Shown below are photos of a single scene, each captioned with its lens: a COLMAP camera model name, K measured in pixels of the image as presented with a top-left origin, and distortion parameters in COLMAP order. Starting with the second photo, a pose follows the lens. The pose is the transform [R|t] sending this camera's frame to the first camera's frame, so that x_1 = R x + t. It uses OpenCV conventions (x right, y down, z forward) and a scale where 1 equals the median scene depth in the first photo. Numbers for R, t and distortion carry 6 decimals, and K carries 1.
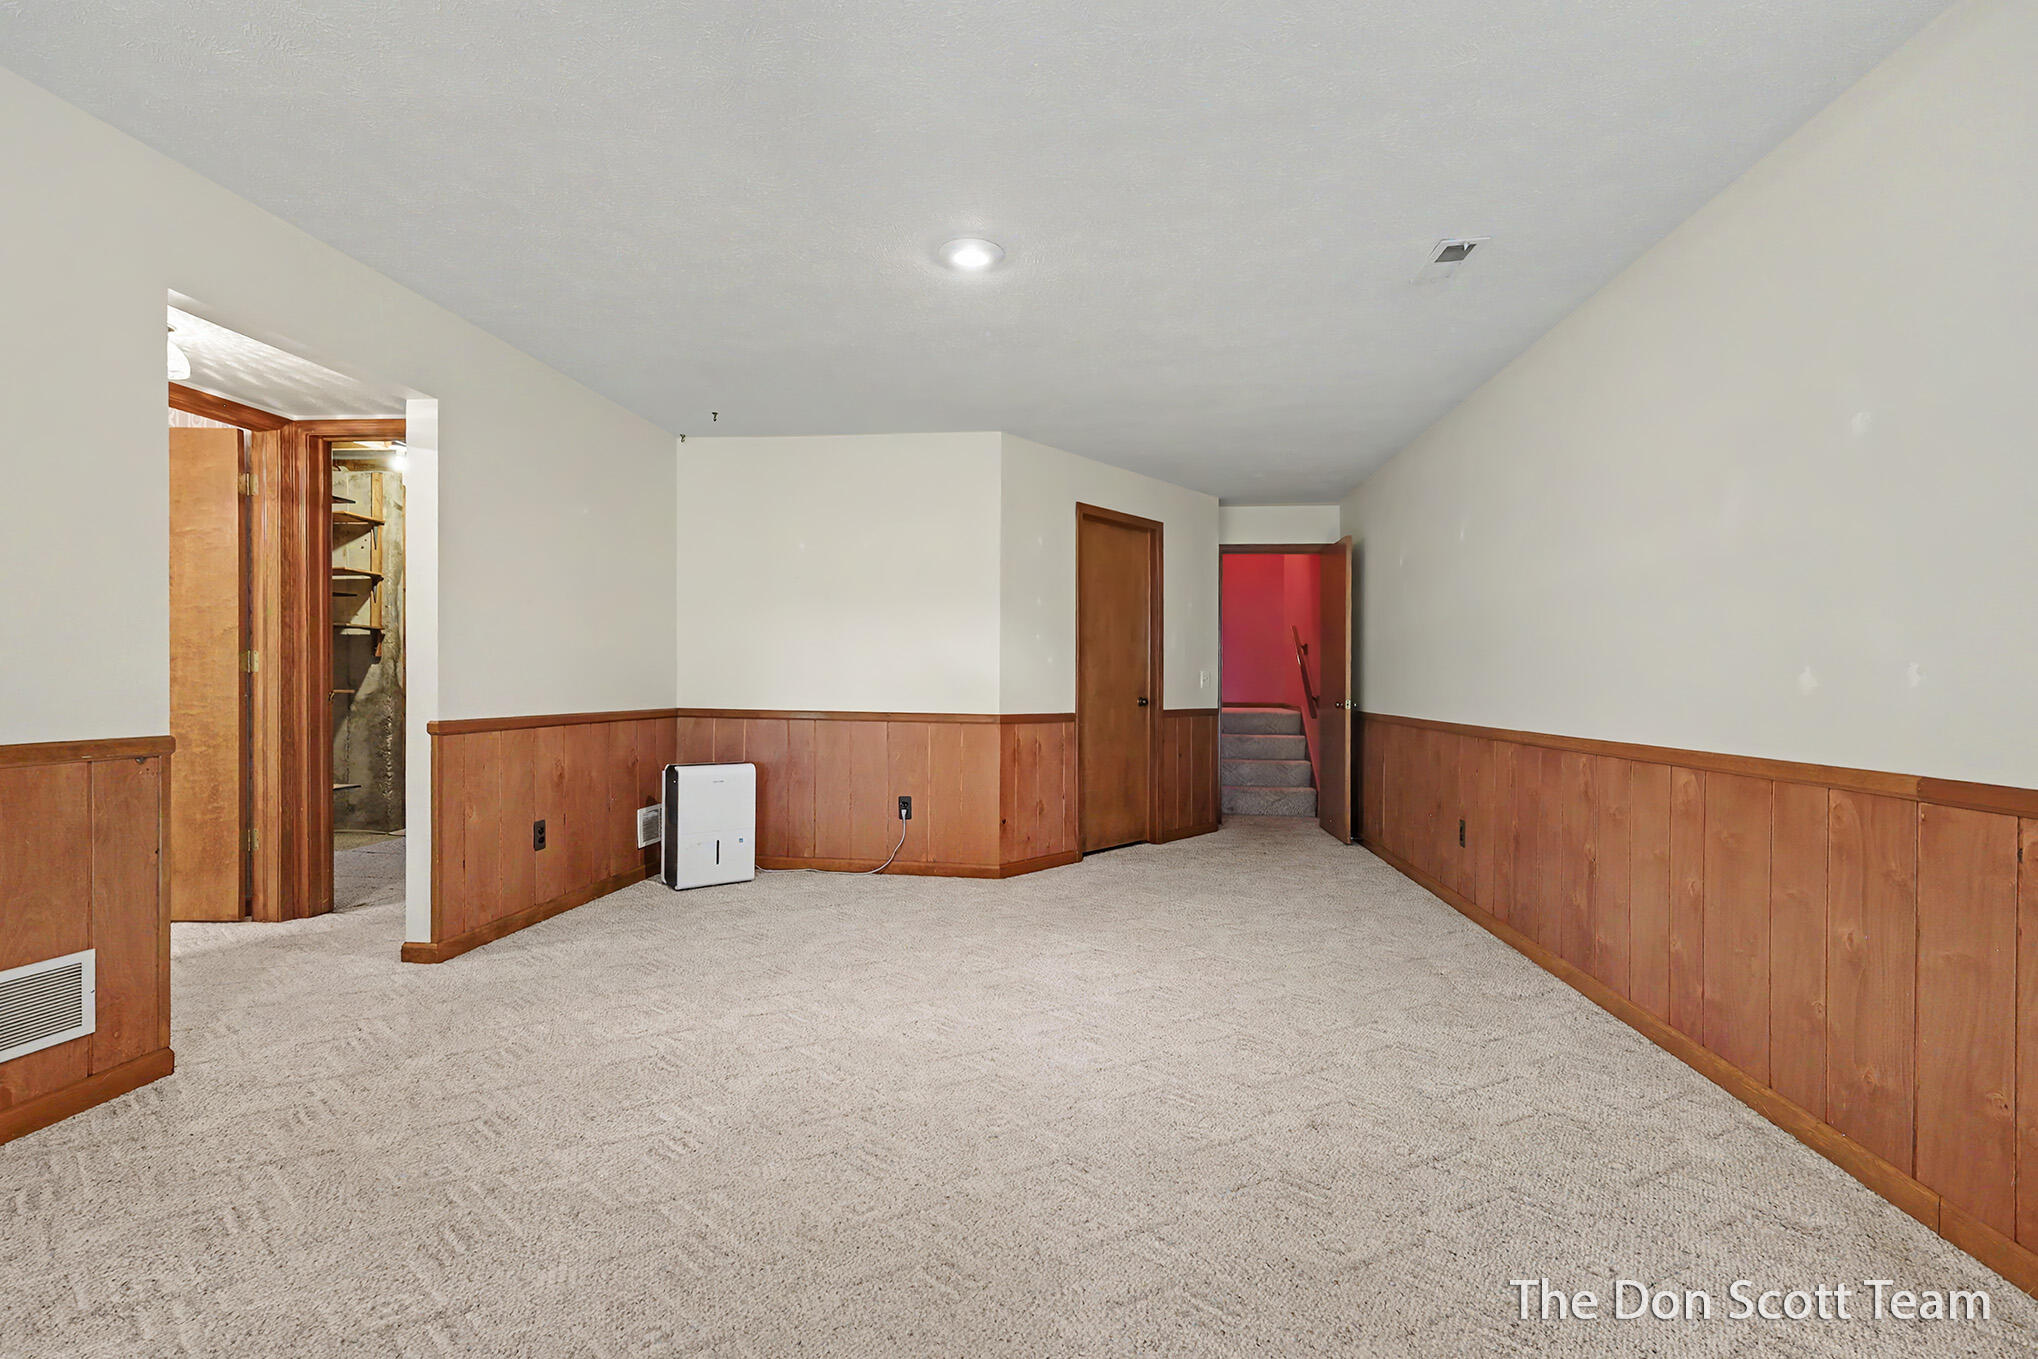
lens RADIAL K [[897.9, 0, 1028.5], [0, 897.9, 668.4], [0, 0, 1]] dist [0.000839, -0.000405]
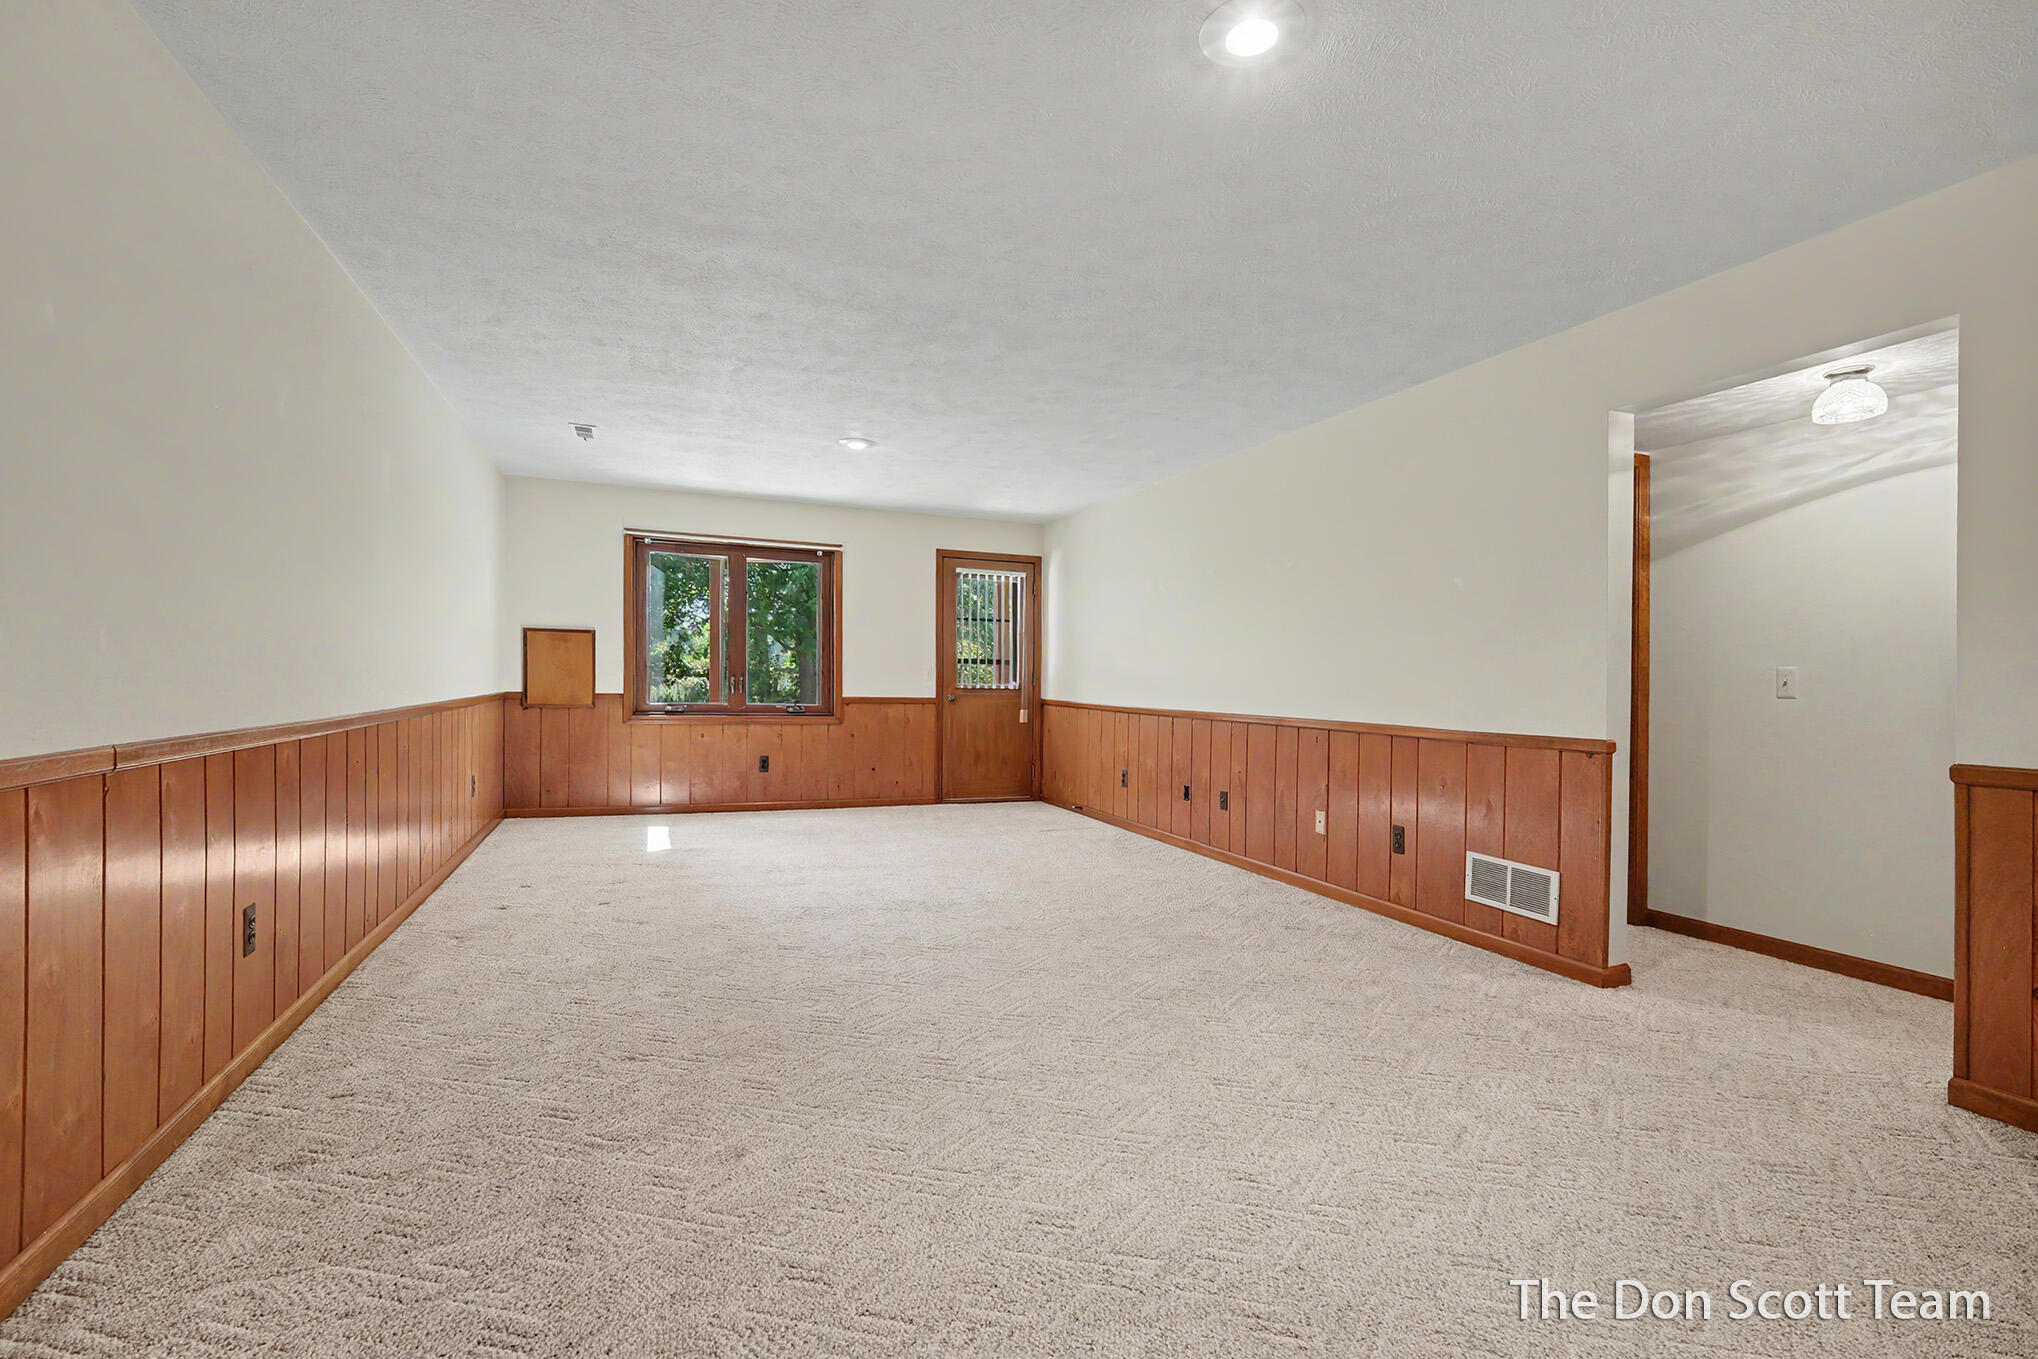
lens RADIAL K [[897.9, 0, 1028.5], [0, 897.9, 668.4], [0, 0, 1]] dist [0.000839, -0.000405]
pose [[-0.878430, -0.035960, -0.476515, 0.450822], [-0.023014, 0.999191, -0.032978, 0.032023], [0.477316, -0.018003, -0.878547, 1.719516]]
